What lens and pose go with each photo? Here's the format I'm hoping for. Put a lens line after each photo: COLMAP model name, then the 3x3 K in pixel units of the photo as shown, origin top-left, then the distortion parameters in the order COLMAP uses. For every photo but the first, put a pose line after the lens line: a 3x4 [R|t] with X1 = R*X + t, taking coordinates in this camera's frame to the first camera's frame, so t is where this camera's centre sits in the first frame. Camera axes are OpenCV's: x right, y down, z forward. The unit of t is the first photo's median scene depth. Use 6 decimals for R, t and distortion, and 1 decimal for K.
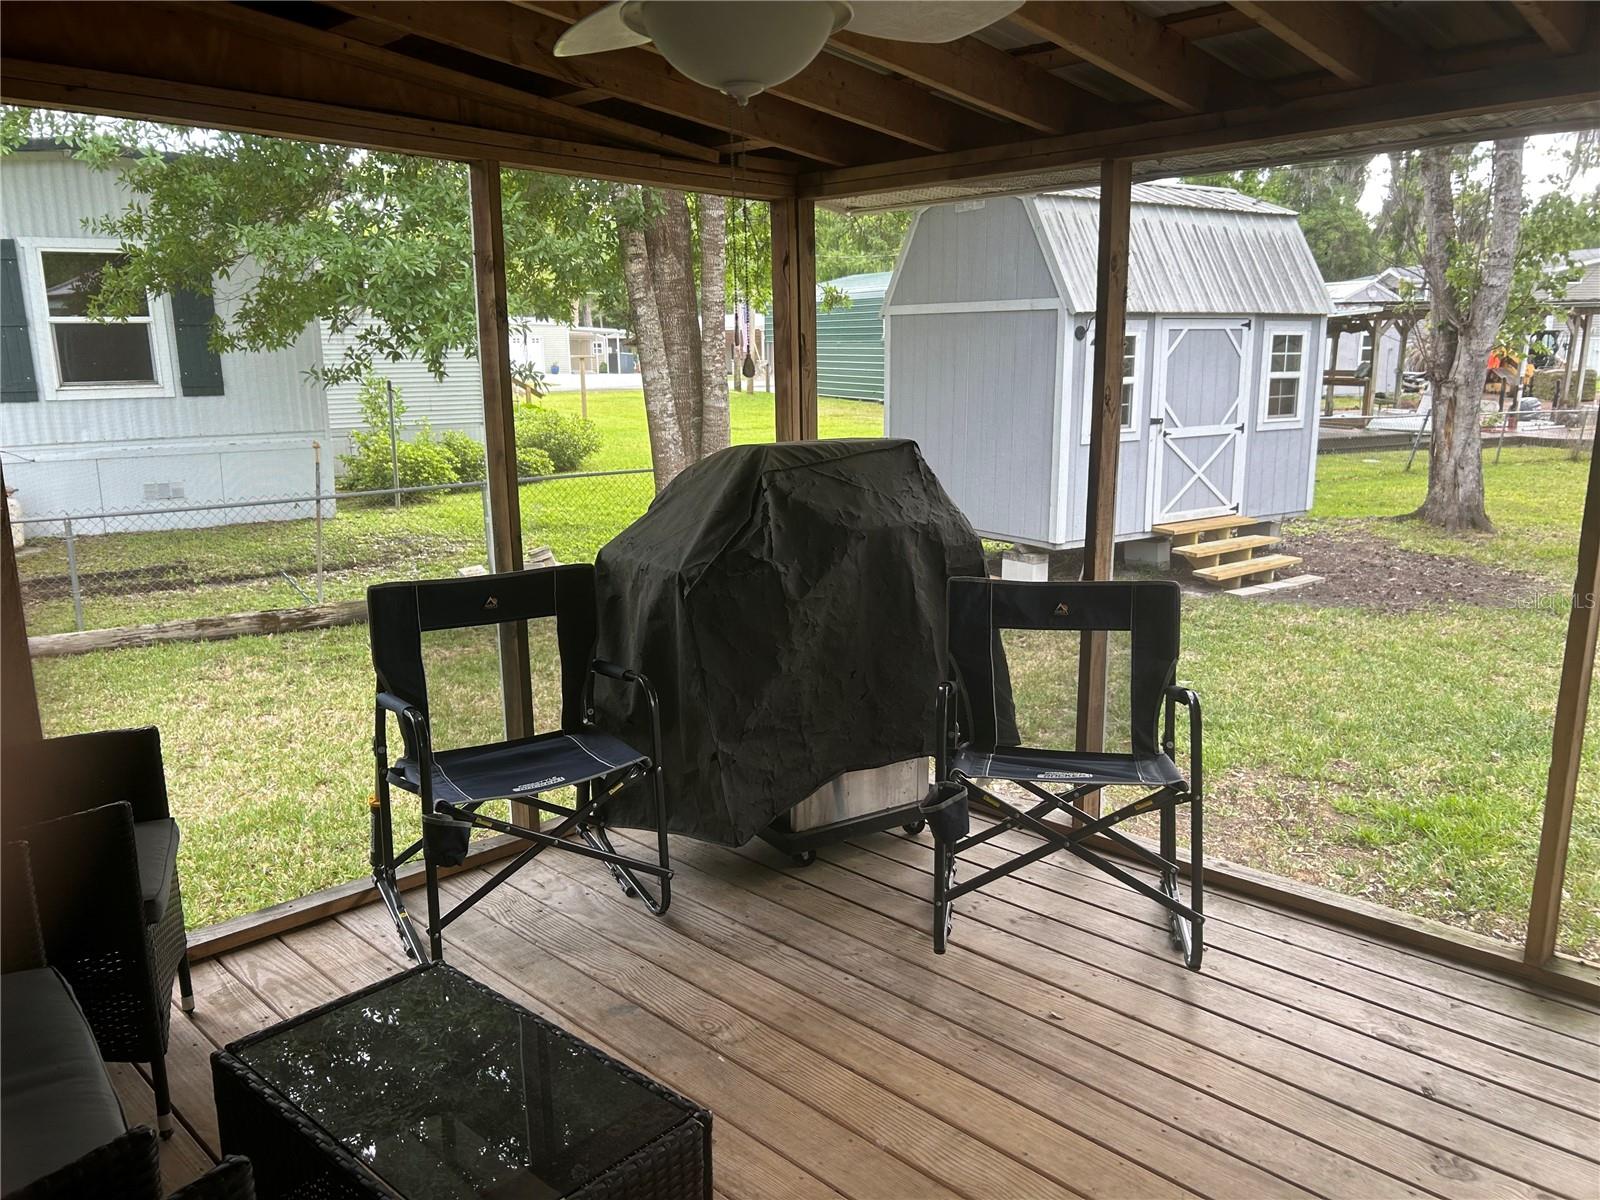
lens RADIAL K [[1185.3, 0, 792.0], [0, 1185.3, 602.0], [0, 0, 1]] dist [0.011032, -0.010120]
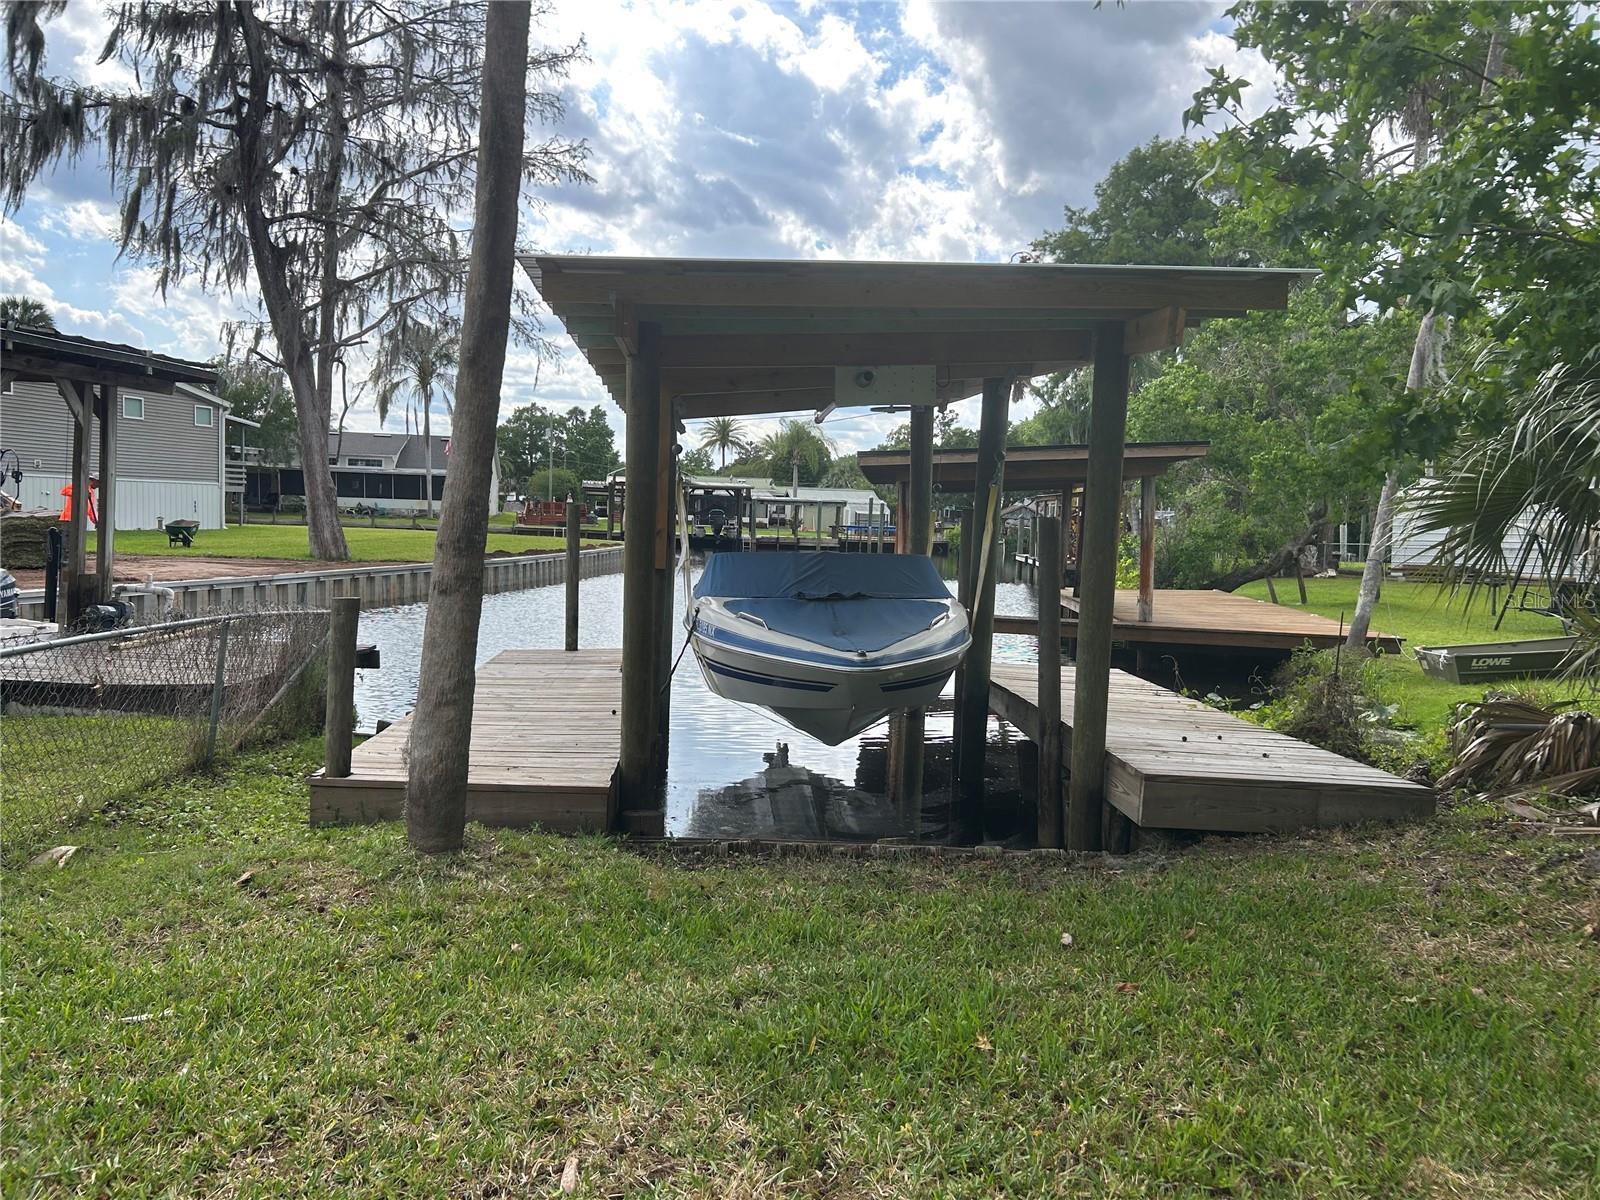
lens RADIAL K [[1185.3, 0, 792.0], [0, 1185.3, 602.0], [0, 0, 1]] dist [0.011032, -0.010120]
pose [[0.383177, -0.029555, 0.923202, 0.857716], [0.158955, 0.986687, -0.034387, -0.259939], [-0.909895, 0.159924, 0.382774, 1.457918]]
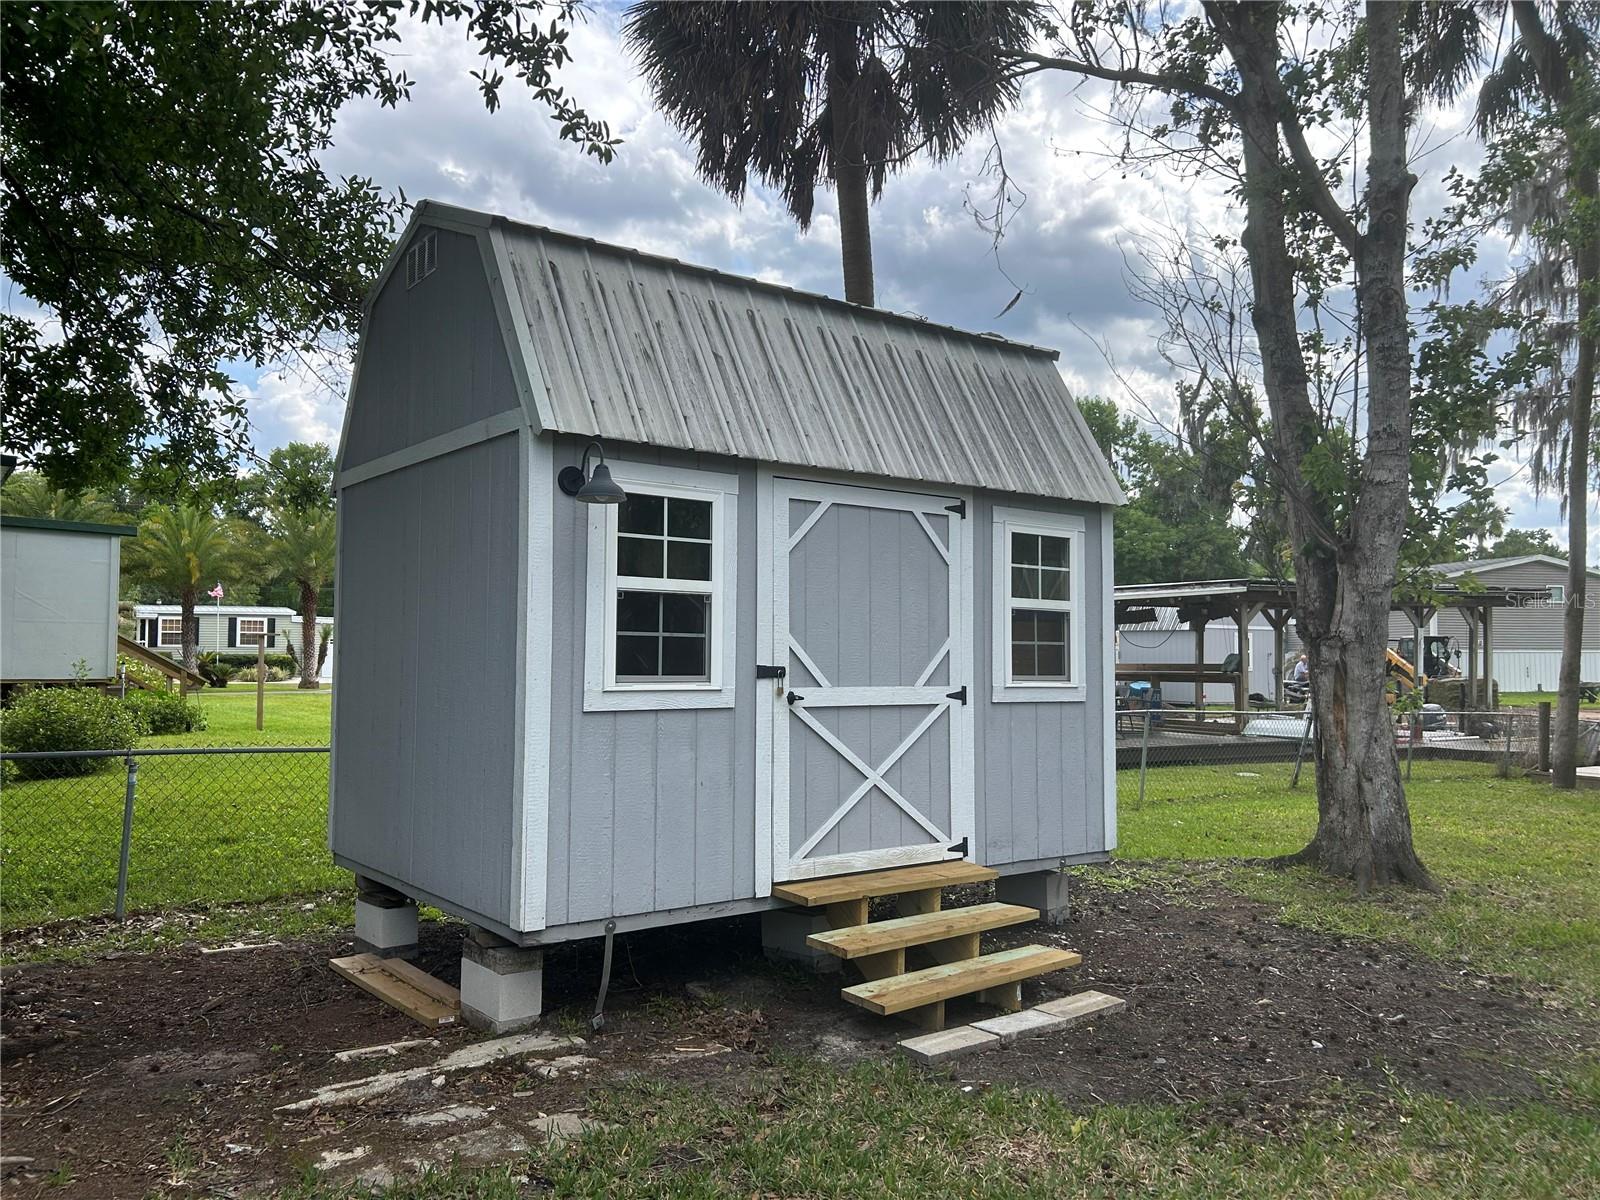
lens RADIAL K [[1210.6, 0, 779.9], [0, 1210.6, 602.6], [0, 0, 1]] dist [0.077173, -0.116174]
pose [[0.997397, 0.019385, 0.069445, 0.247378], [-0.000859, 0.966302, -0.257410, -0.043943], [-0.072094, 0.256681, 0.963804, 0.447776]]
